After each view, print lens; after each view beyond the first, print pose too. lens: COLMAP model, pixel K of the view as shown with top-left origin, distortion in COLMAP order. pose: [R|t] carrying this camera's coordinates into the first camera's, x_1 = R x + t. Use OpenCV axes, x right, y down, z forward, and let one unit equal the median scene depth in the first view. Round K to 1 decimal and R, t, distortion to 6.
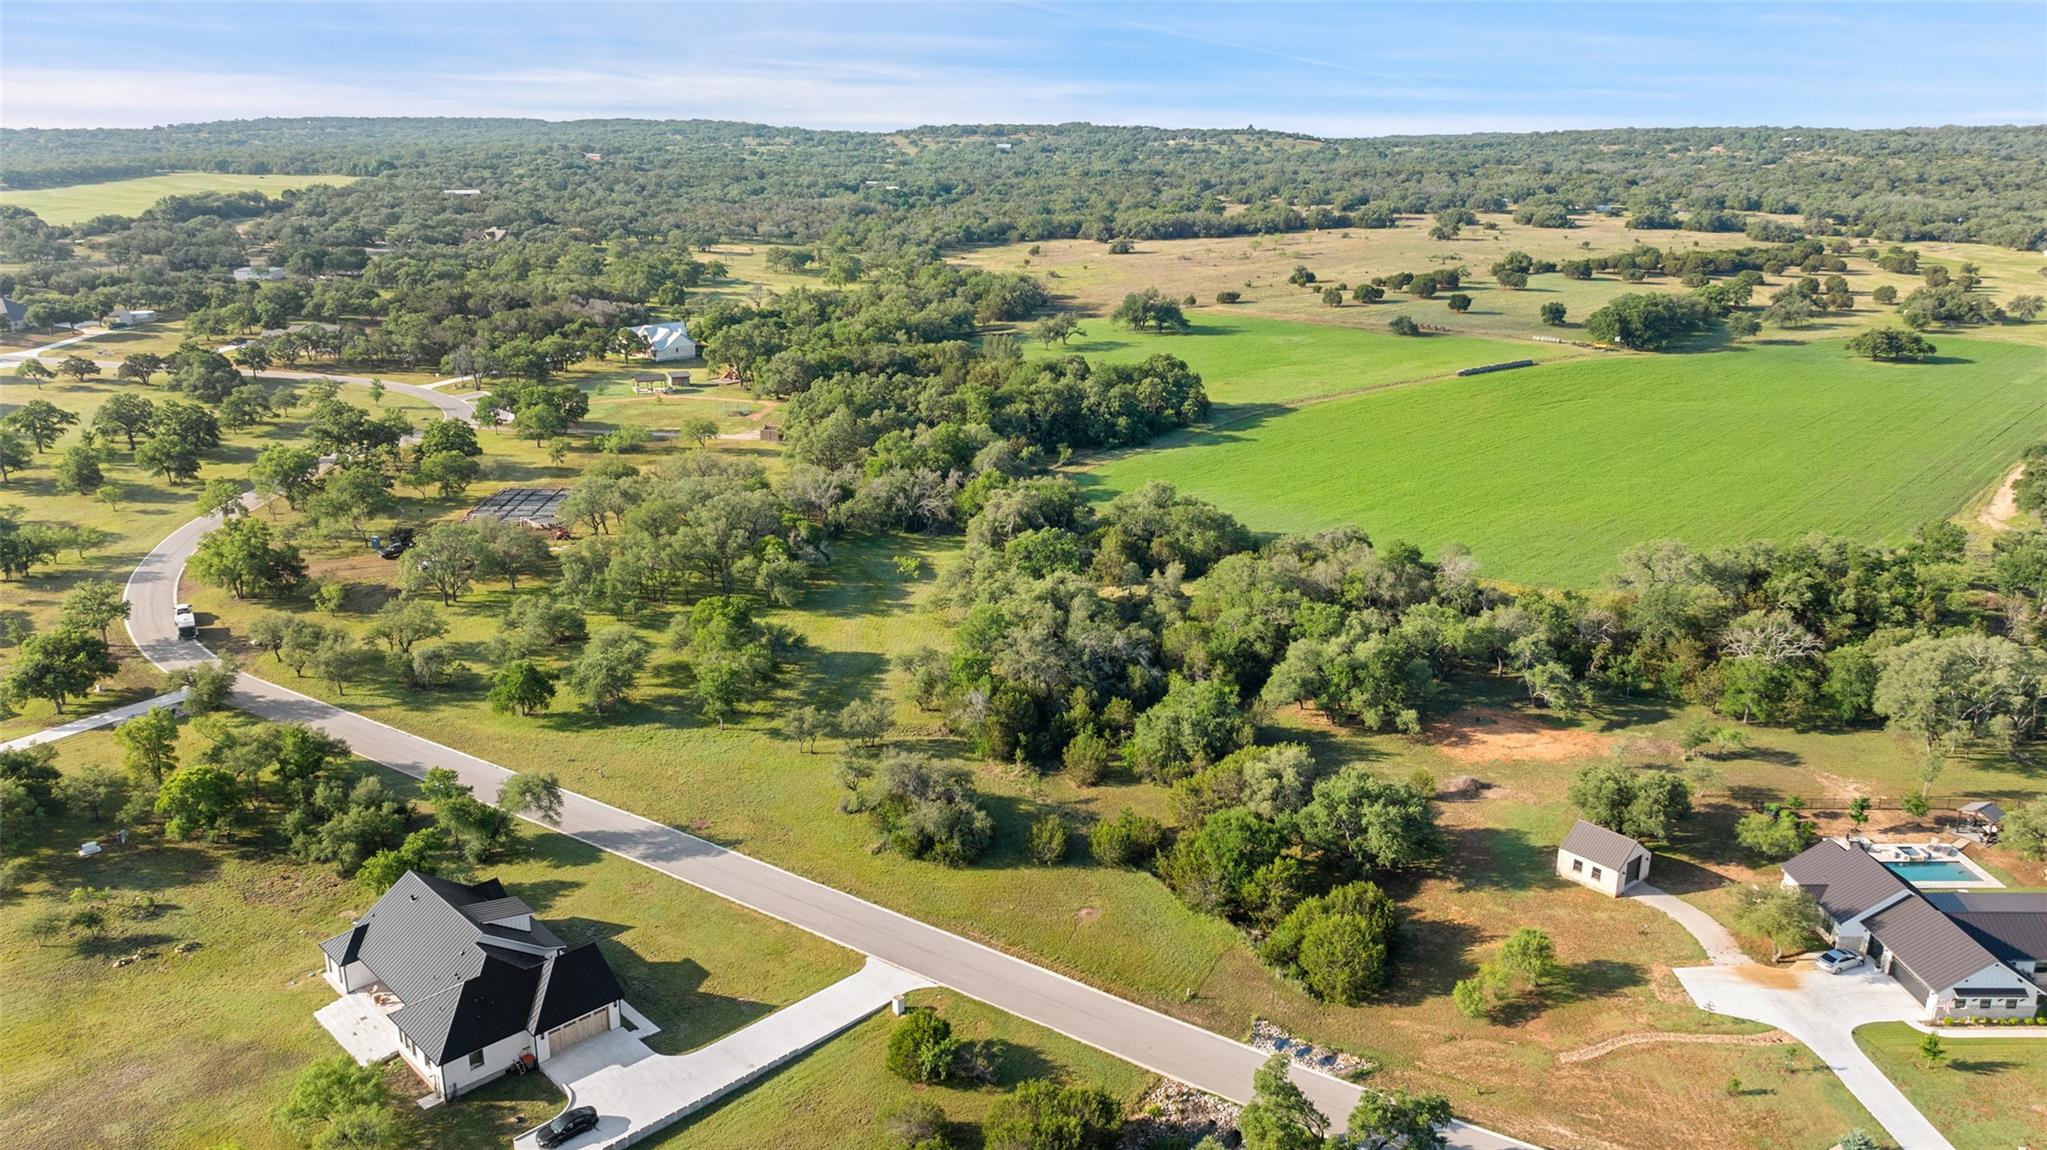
lens RADIAL K [[1499.3, 0, 1017.8], [0, 1499.3, 568.2], [0, 0, 1]] dist [-0.002291, -0.030167]
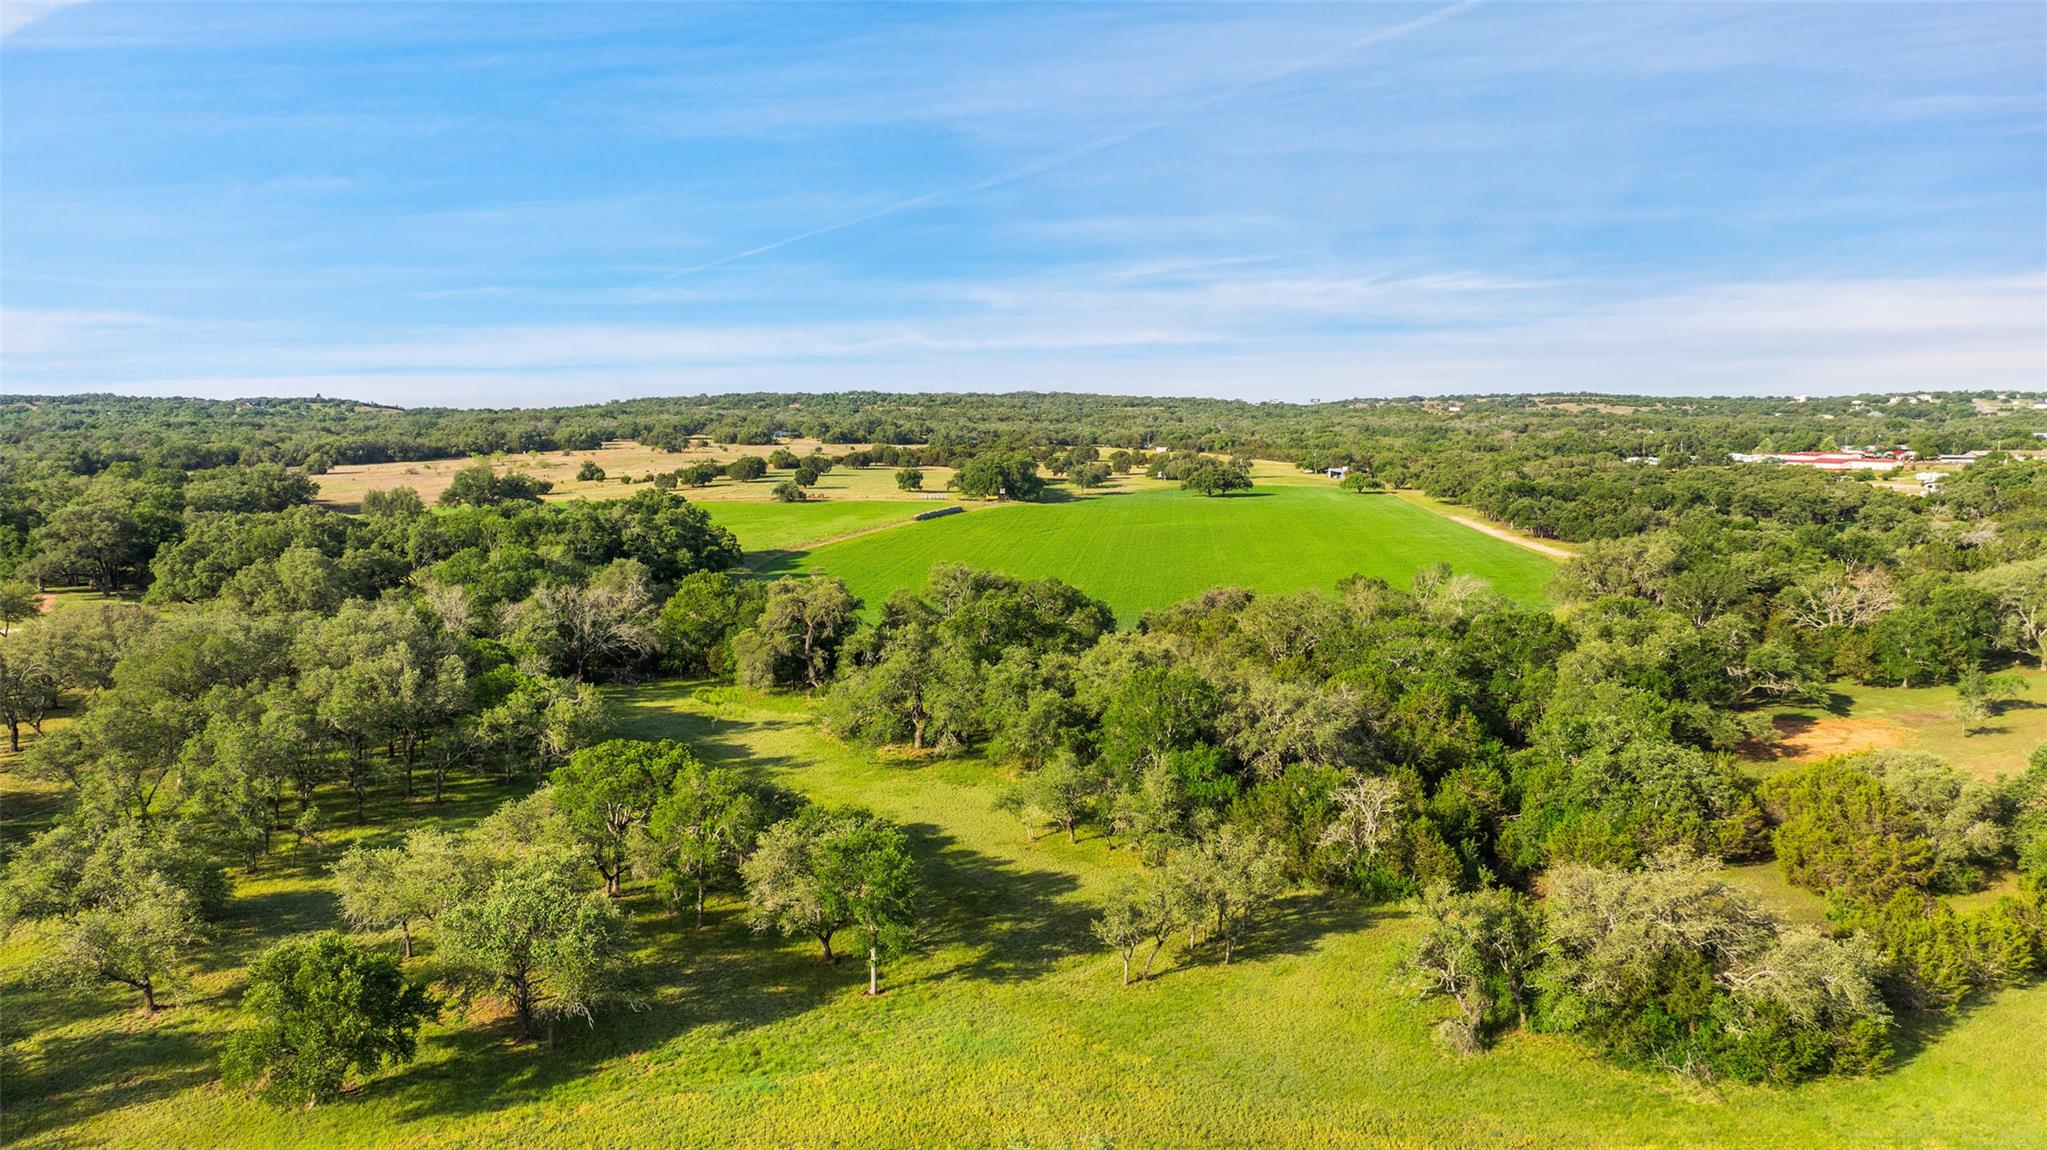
lens RADIAL K [[1436.7, 0, 1020.3], [0, 1436.7, 565.7], [0, 0, 1]] dist [-0.016613, -0.004353]
pose [[0.790850, -0.058125, 0.609243, -0.381147], [0.177757, 0.974381, -0.137782, 0.056636], [-0.585627, 0.217262, 0.780922, 0.630748]]
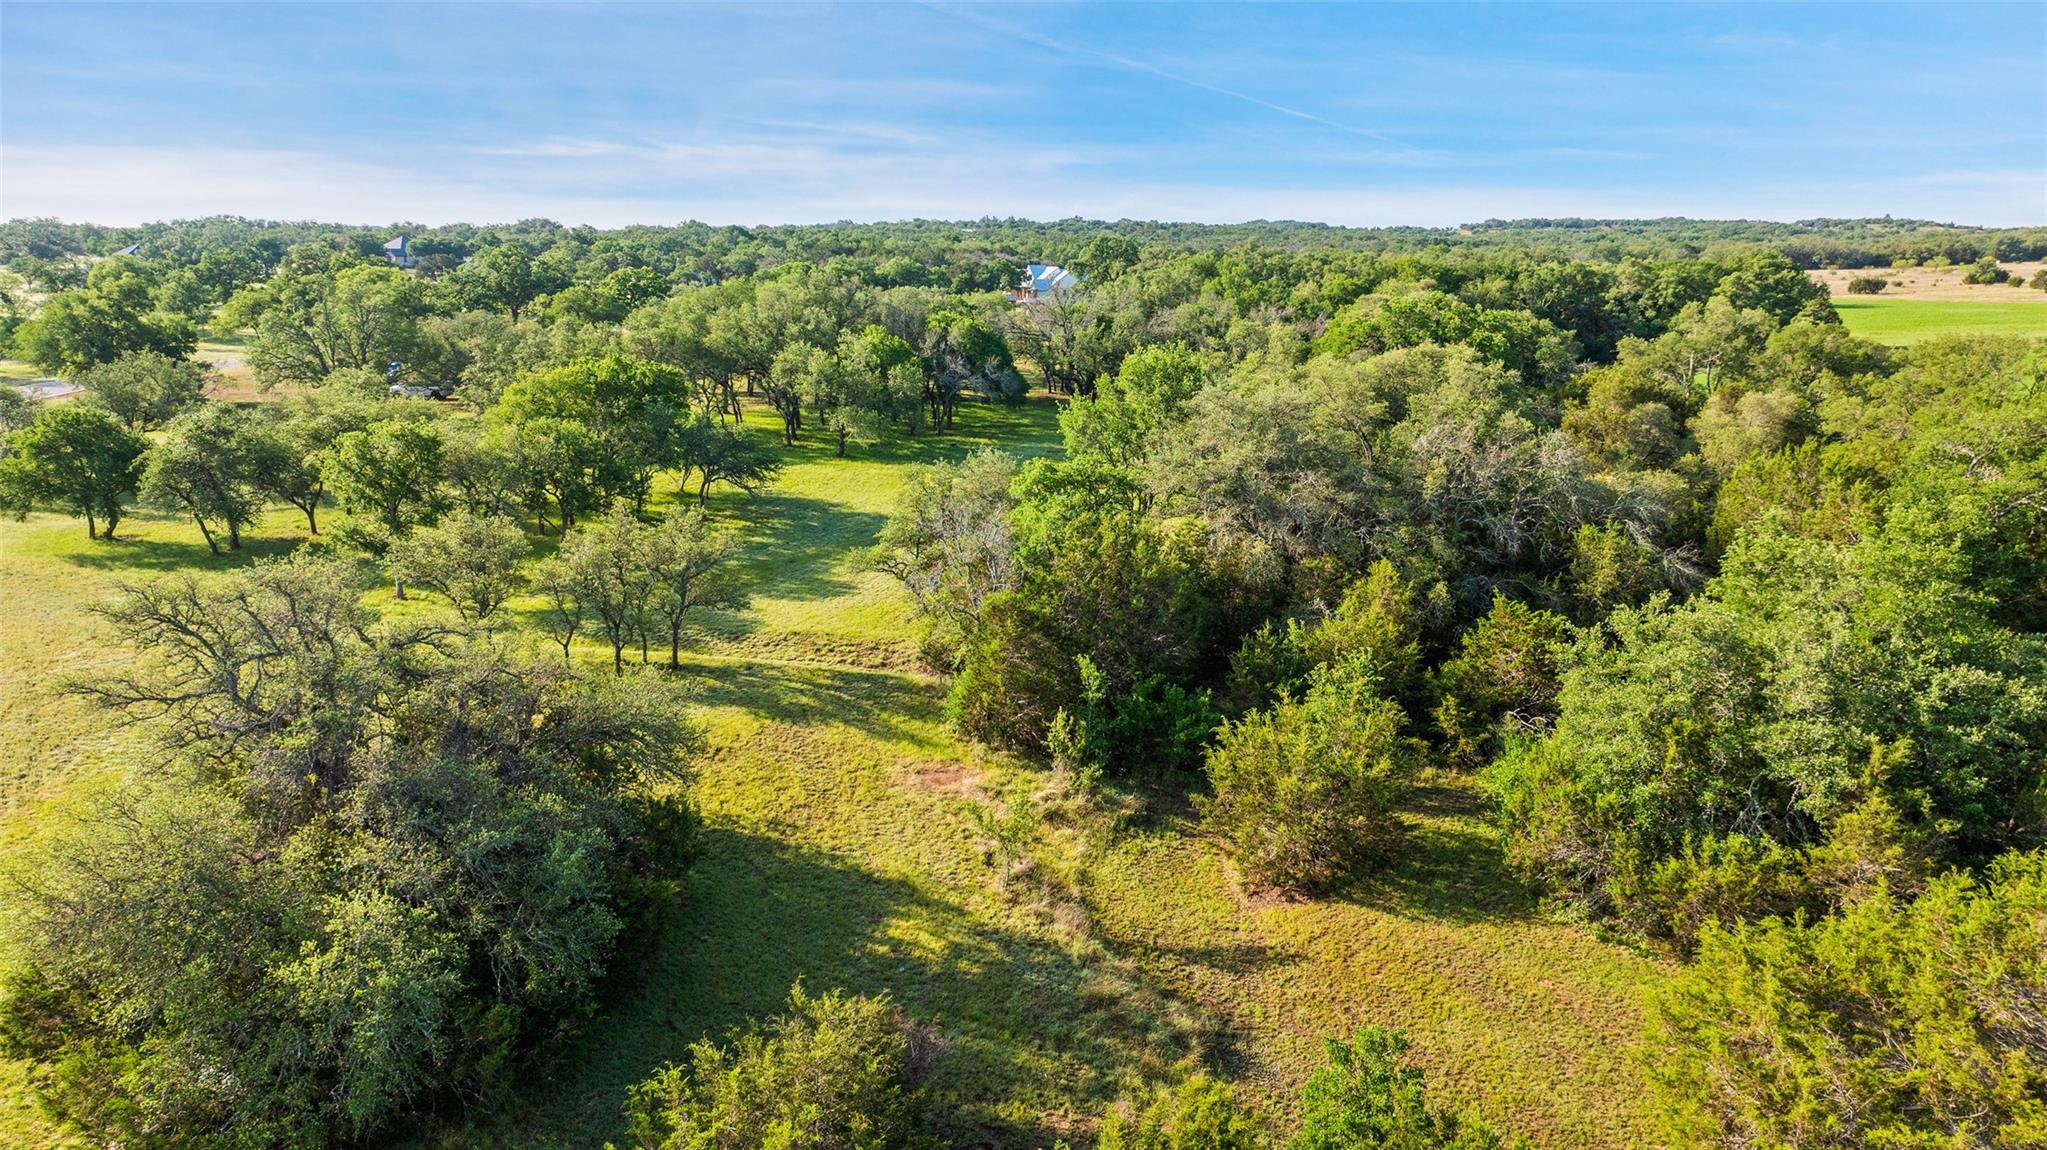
lens RADIAL K [[1436.7, 0, 1020.3], [0, 1436.7, 565.7], [0, 0, 1]] dist [-0.016613, -0.004353]
pose [[0.927280, 0.078160, -0.366118, 0.075323], [-0.110097, 0.991650, -0.067147, 0.103123], [0.357813, 0.102573, 0.928143, 0.696763]]
